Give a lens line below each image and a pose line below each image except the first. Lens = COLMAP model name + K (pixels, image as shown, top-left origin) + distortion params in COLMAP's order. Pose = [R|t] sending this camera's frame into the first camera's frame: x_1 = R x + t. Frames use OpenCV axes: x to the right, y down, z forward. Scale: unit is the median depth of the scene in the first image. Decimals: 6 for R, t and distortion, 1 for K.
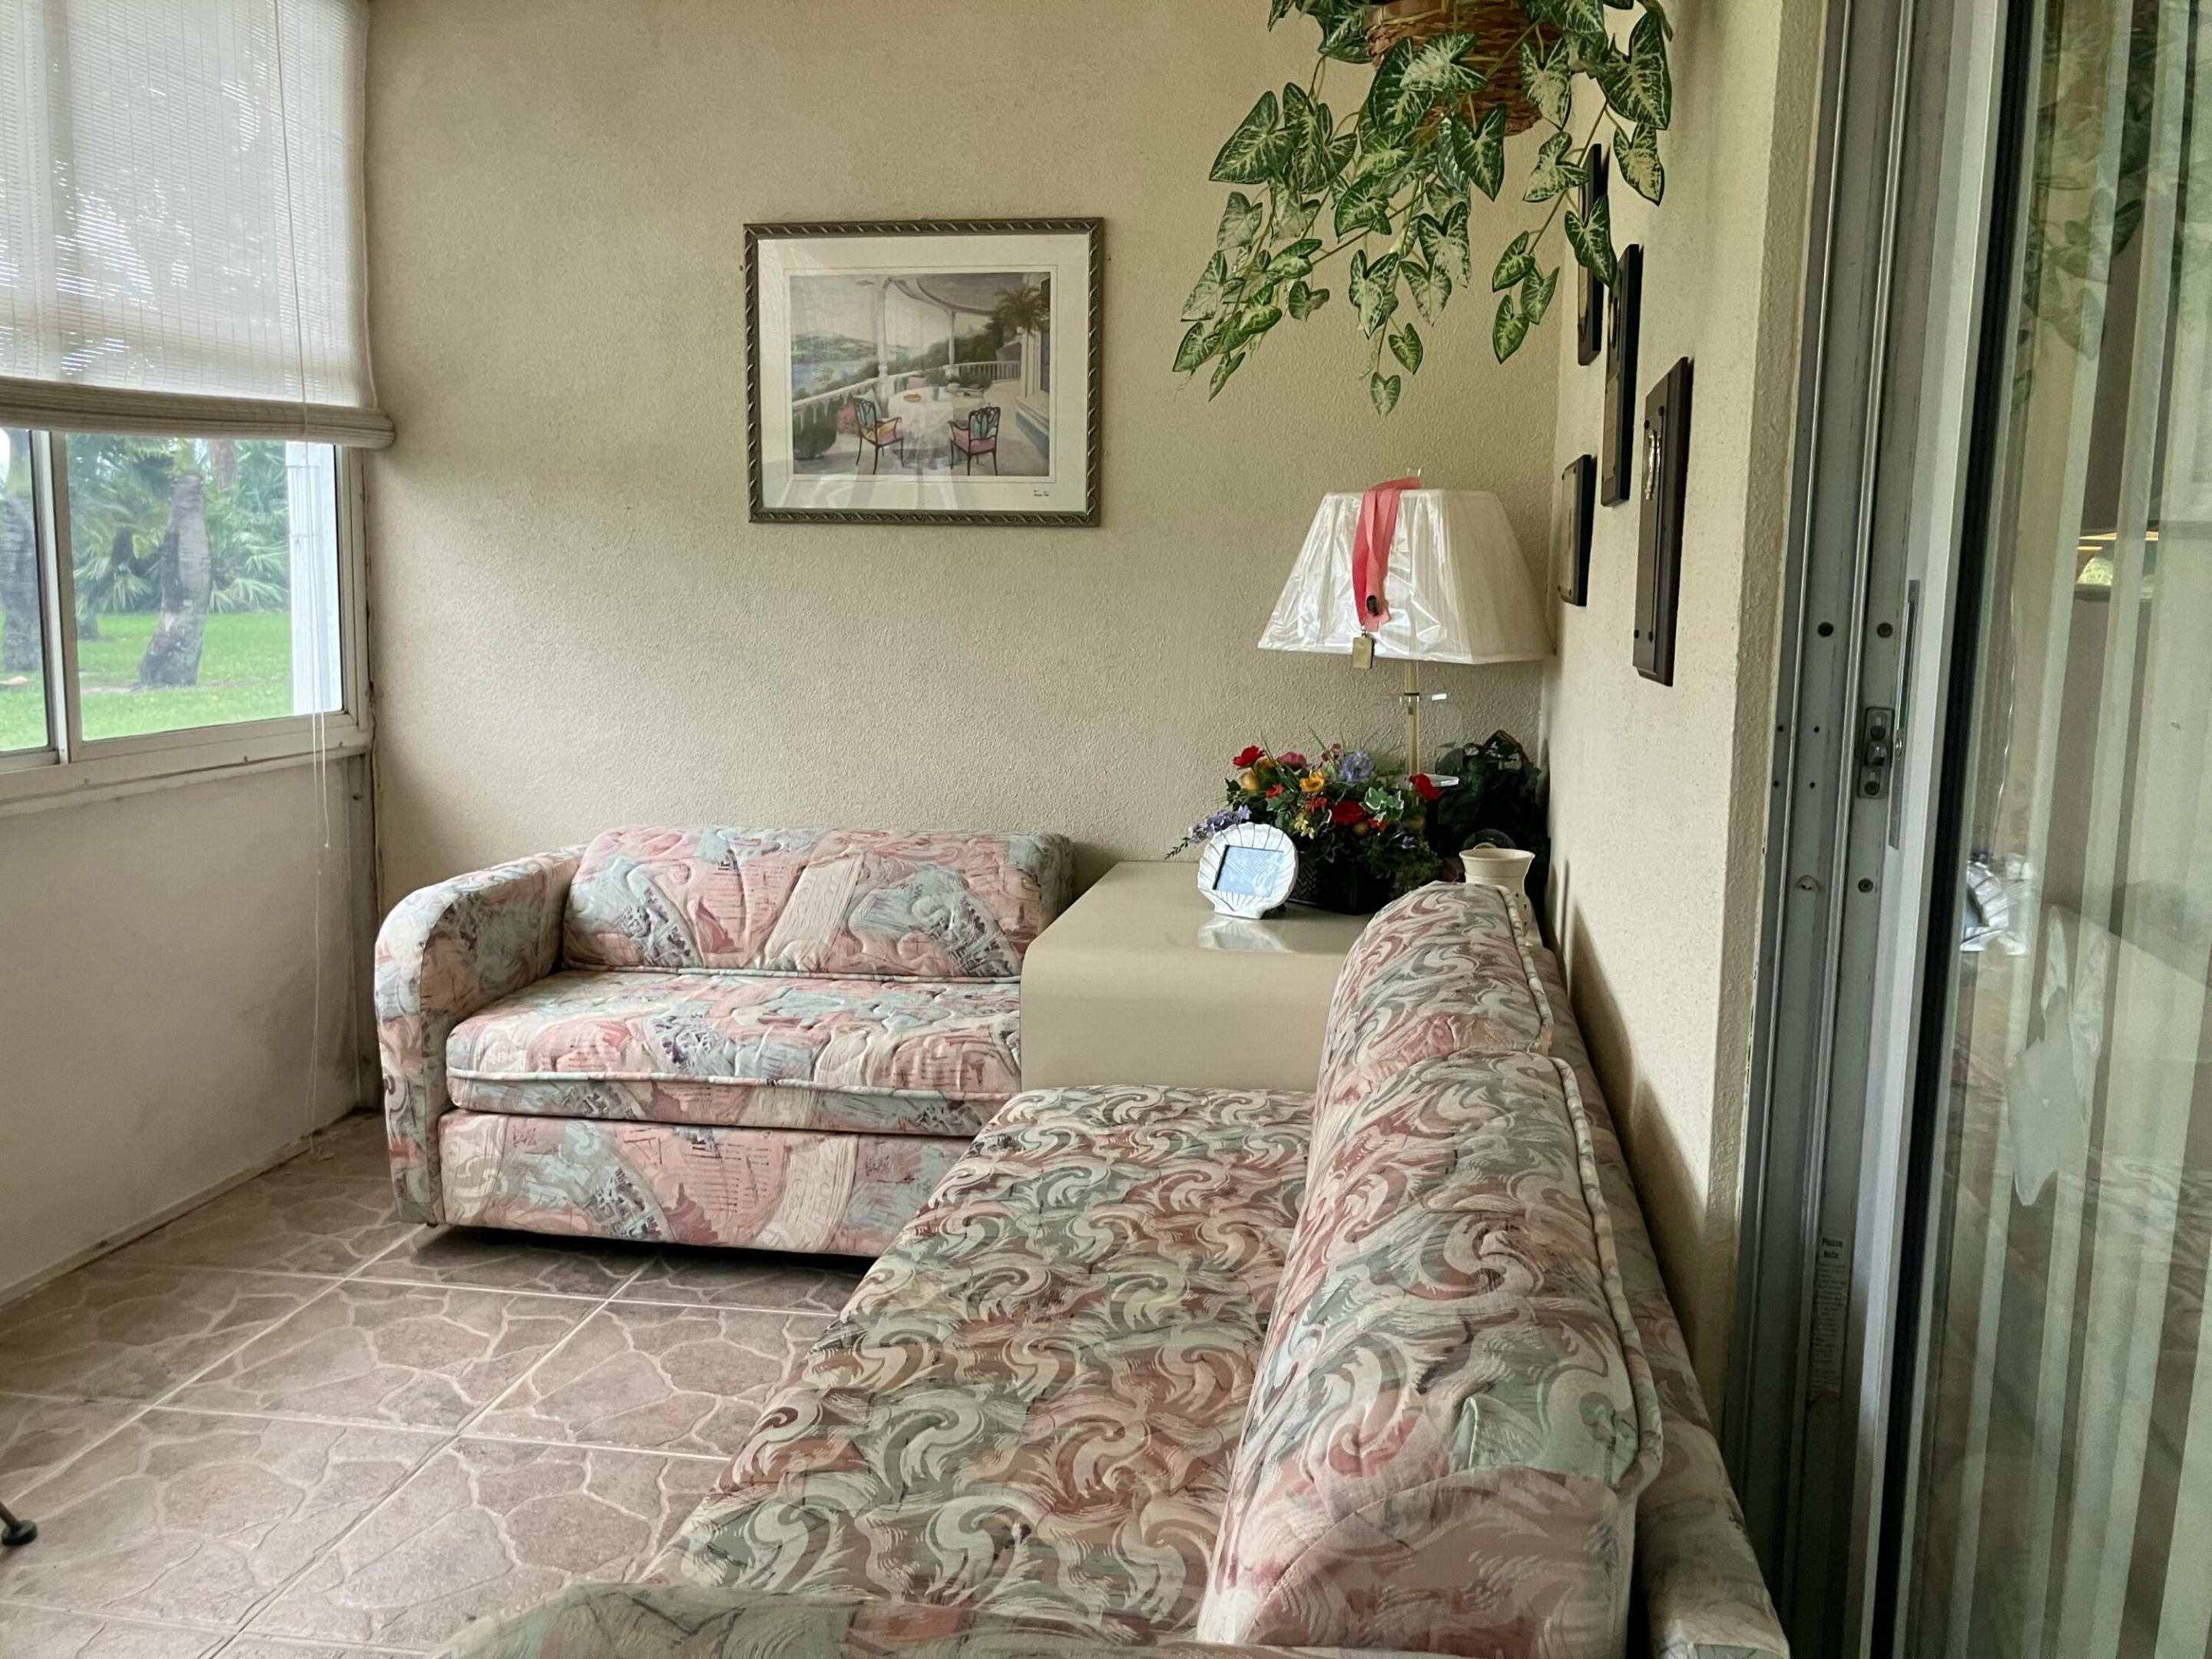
lens RADIAL K [[1836.9, 0, 1075.1], [0, 1836.9, 831.0], [0, 0, 1]] dist [0.018767, -0.003891]
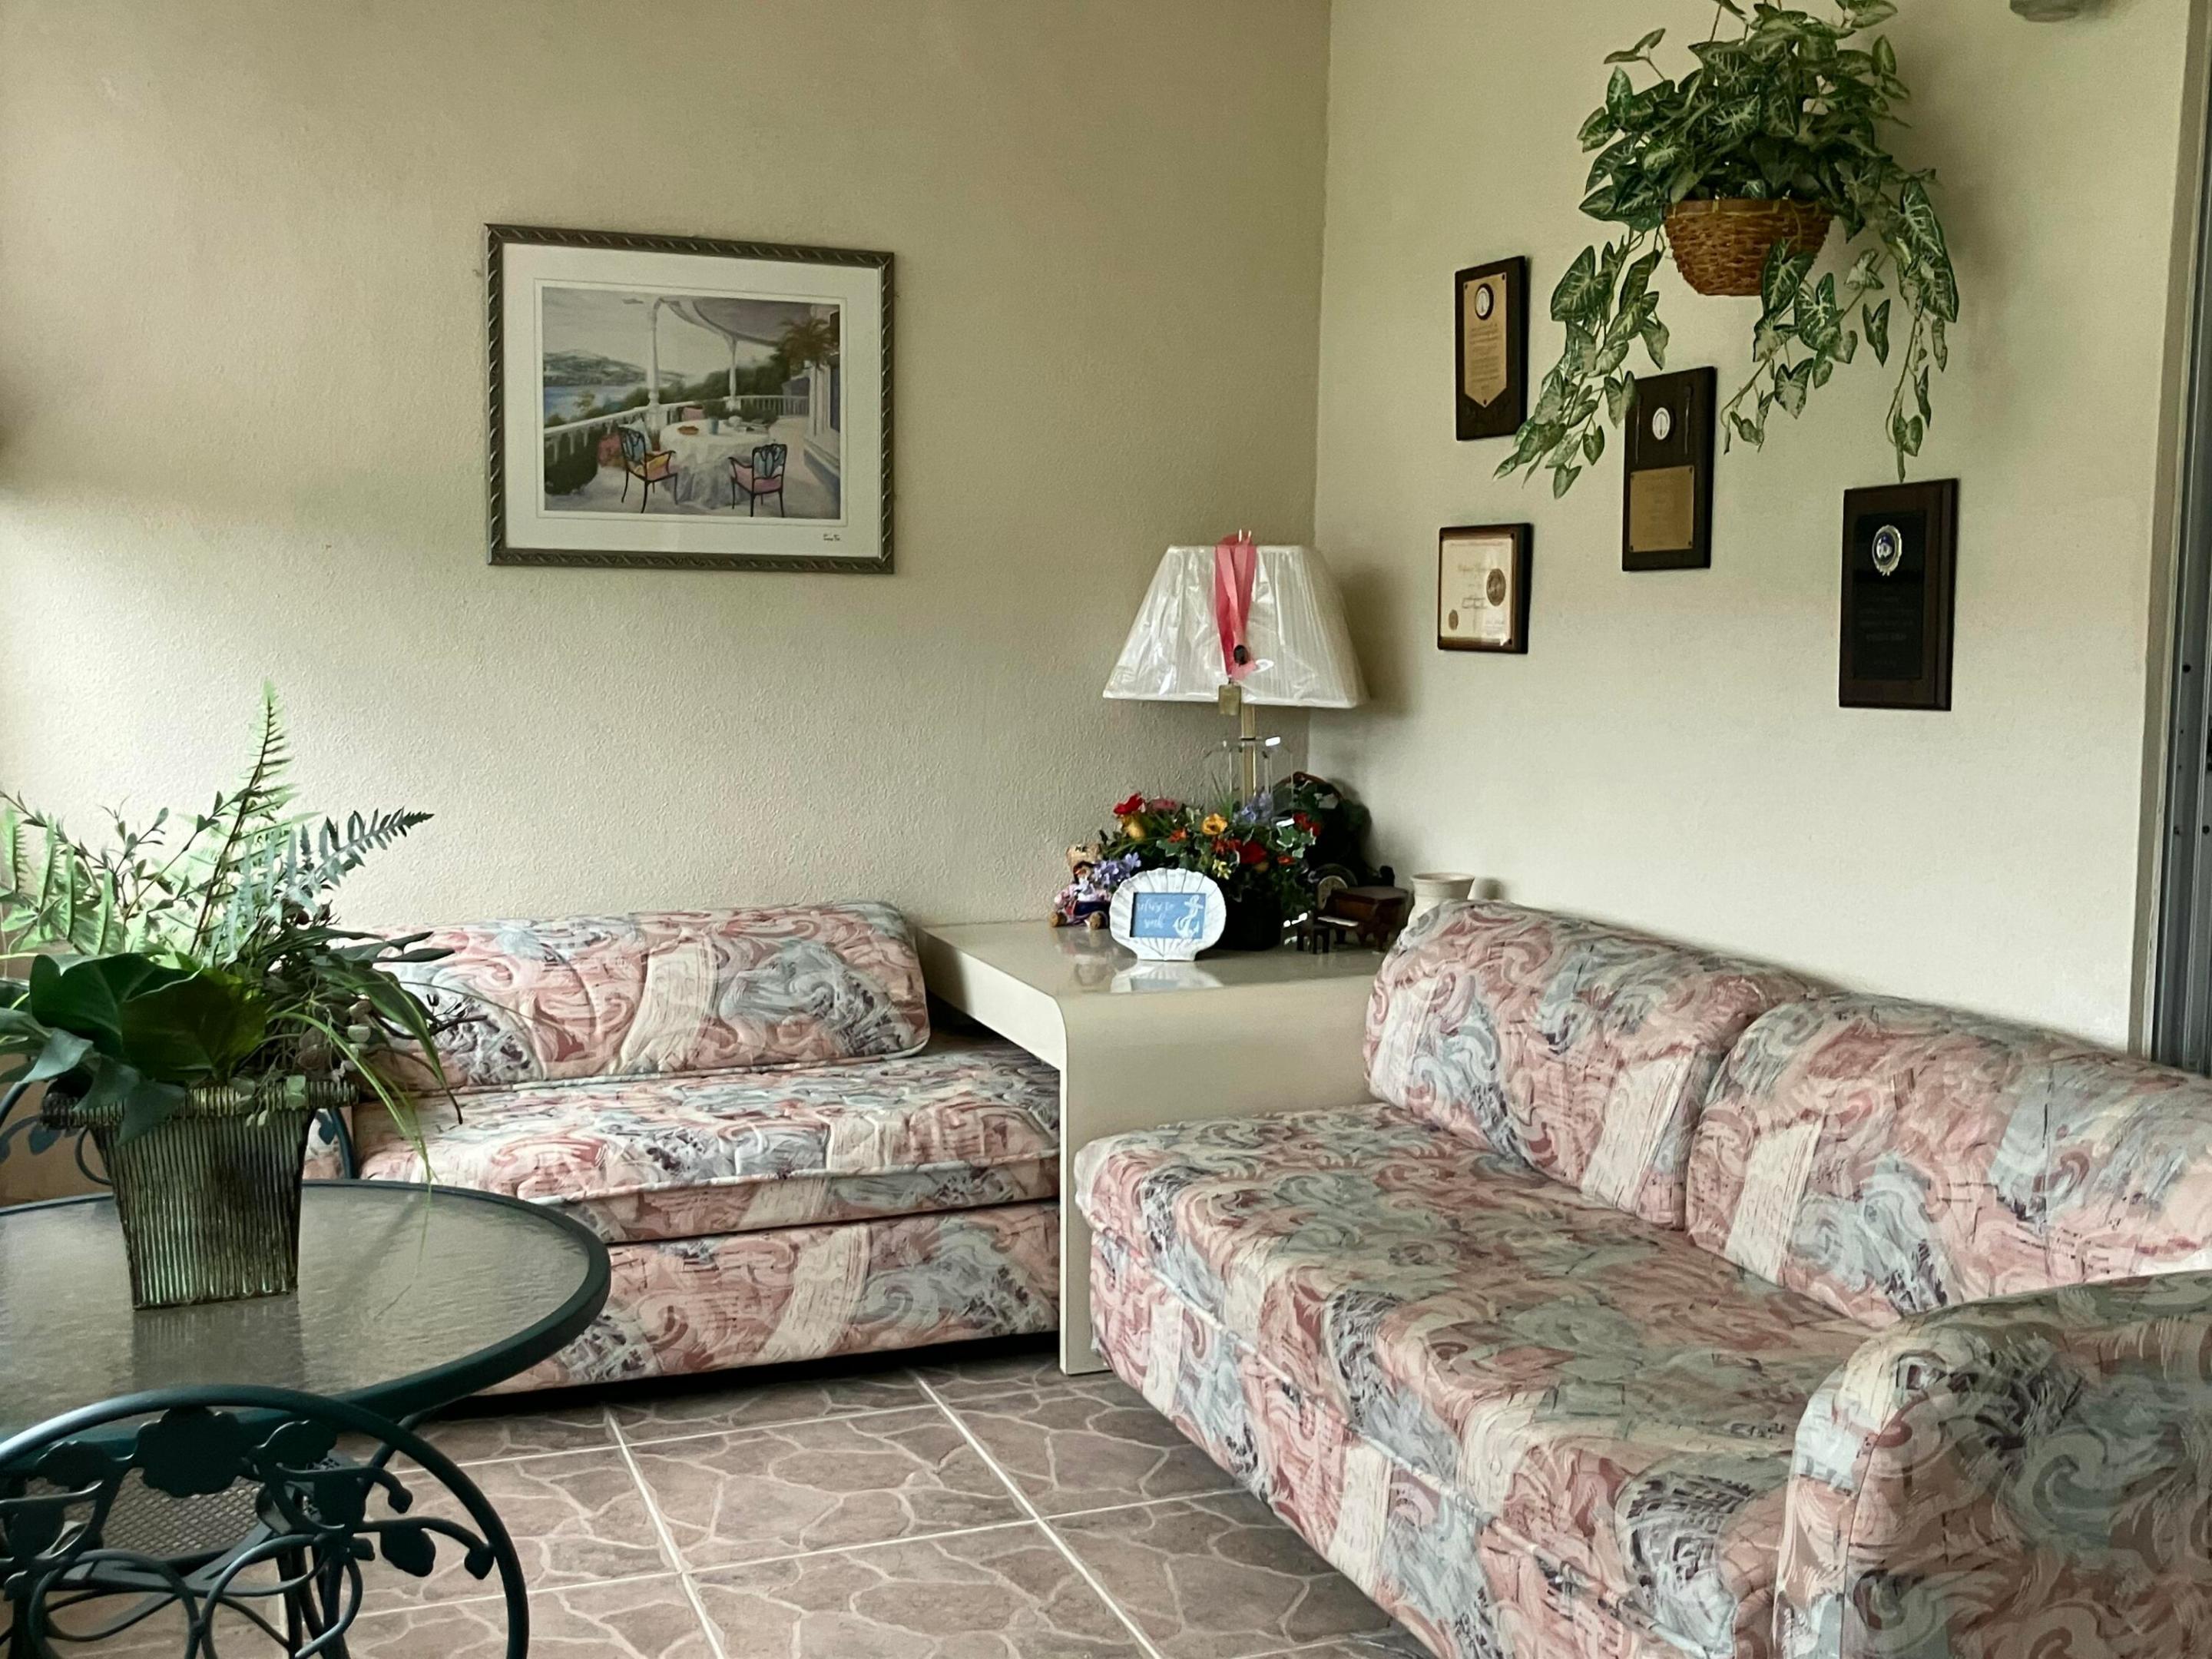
lens RADIAL K [[2411.6, 0, 1106.0], [0, 2411.6, 829.5], [0, 0, 1]] dist [0.038122, -0.001542]
pose [[0.858789, -0.048681, 0.510011, -0.578289], [0.072564, 0.996998, -0.027023, 0.007251], [-0.507165, 0.060215, 0.859743, -0.122701]]
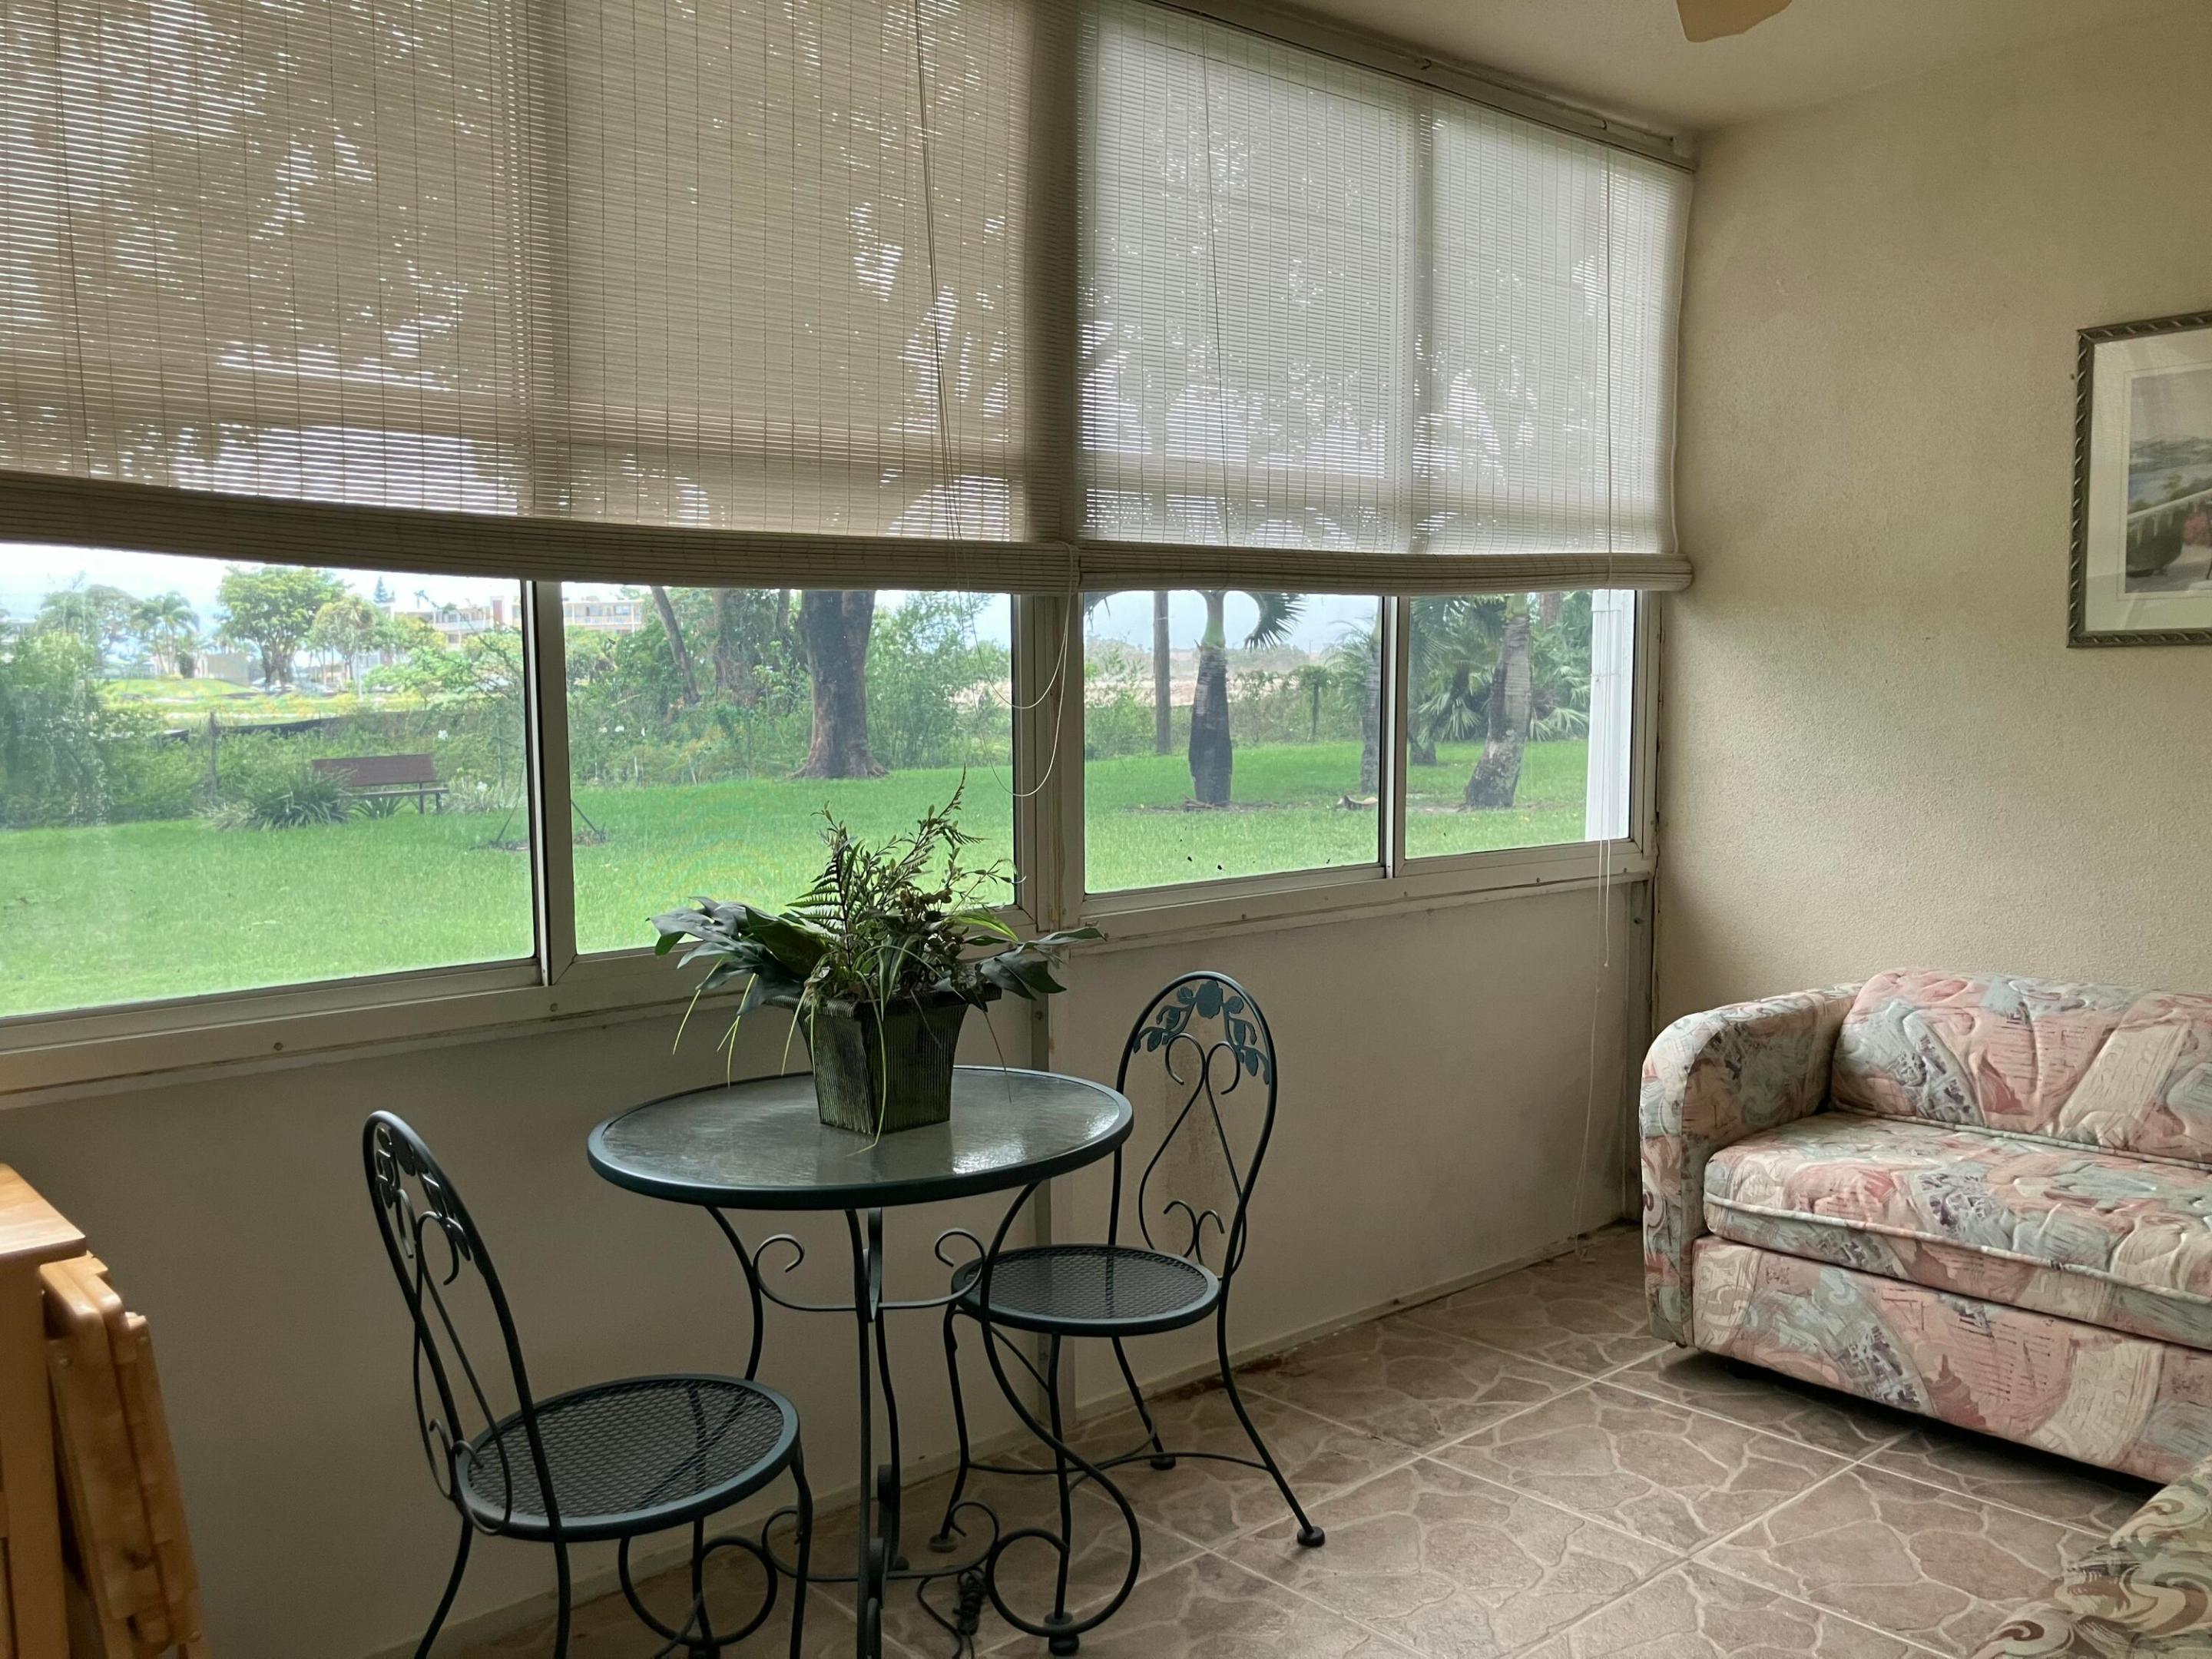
lens RADIAL K [[1836.9, 0, 1075.1], [0, 1836.9, 831.0], [0, 0, 1]] dist [0.018767, -0.003891]
pose [[0.777359, 0.029036, -0.628387, 0.022374], [-0.070981, 0.996603, -0.041758, -0.003310], [0.625040, 0.077064, 0.776779, -0.022919]]
